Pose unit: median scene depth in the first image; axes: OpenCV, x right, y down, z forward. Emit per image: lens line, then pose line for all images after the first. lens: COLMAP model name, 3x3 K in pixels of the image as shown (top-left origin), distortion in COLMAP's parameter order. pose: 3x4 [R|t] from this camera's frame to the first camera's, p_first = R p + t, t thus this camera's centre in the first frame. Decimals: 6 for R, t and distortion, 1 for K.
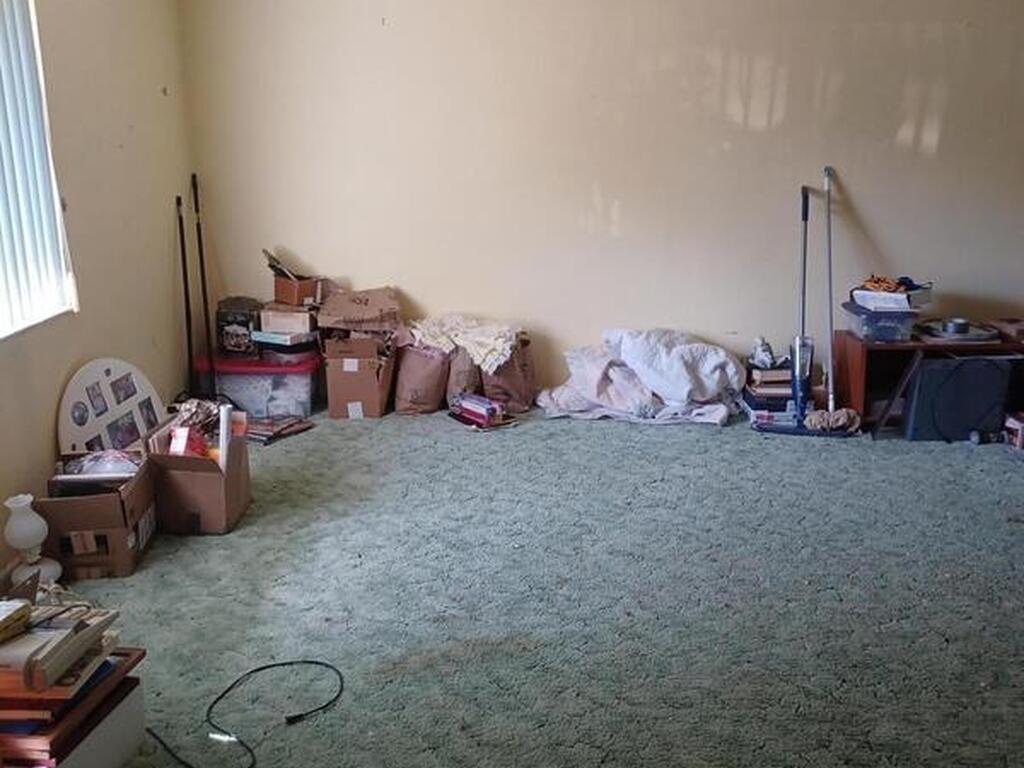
lens RADIAL K [[977.2, 0, 515.7], [0, 977.2, 387.2], [0, 0, 1]] dist [0.124612, -0.218209]
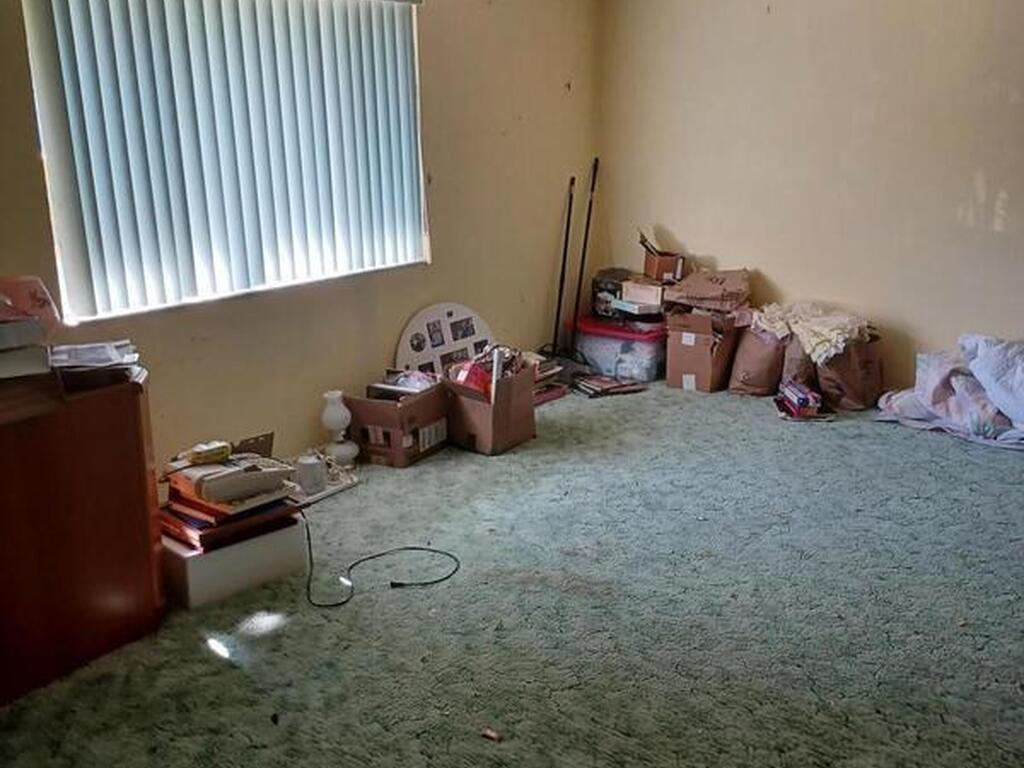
lens RADIAL K [[977.2, 0, 515.7], [0, 977.2, 387.2], [0, 0, 1]] dist [0.124612, -0.218209]
pose [[0.810708, 0.146921, -0.566716, 0.288978], [-0.141804, 0.988453, 0.053399, -0.001247], [0.568017, 0.037071, 0.822181, 0.024350]]
